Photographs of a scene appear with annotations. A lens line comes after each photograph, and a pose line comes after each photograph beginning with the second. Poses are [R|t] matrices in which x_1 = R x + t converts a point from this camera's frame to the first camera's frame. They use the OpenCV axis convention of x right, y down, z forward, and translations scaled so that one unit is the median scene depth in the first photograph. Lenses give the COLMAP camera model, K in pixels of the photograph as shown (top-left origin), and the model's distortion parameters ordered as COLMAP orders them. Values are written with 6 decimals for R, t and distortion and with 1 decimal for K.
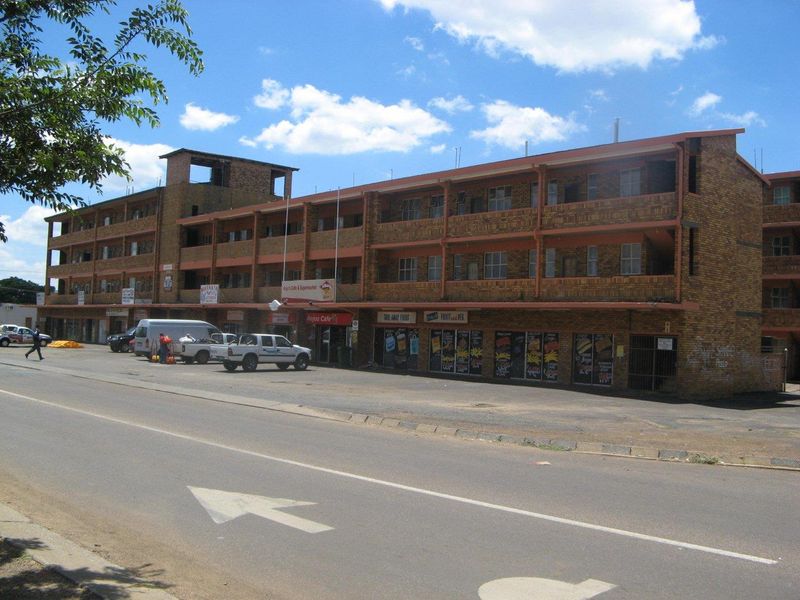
lens RADIAL K [[648.8, 0, 413.2], [0, 648.8, 301.8], [0, 0, 1]] dist [-0.101184, 0.081089]
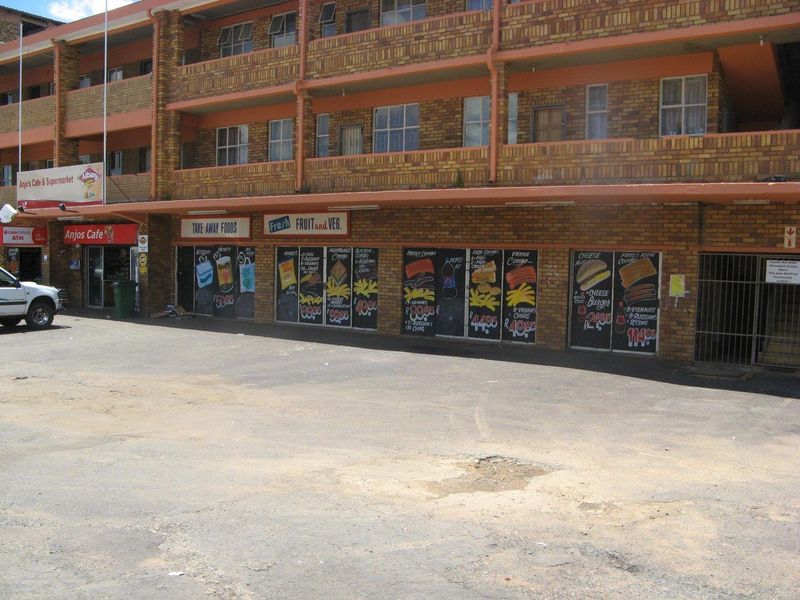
lens RADIAL K [[648.8, 0, 413.2], [0, 648.8, 301.8], [0, 0, 1]] dist [-0.101184, 0.081089]
pose [[0.965232, -0.026754, 0.260022, -0.005967], [-0.003508, 0.993333, 0.115229, 0.025197], [-0.261371, -0.112135, 0.958703, 0.440820]]
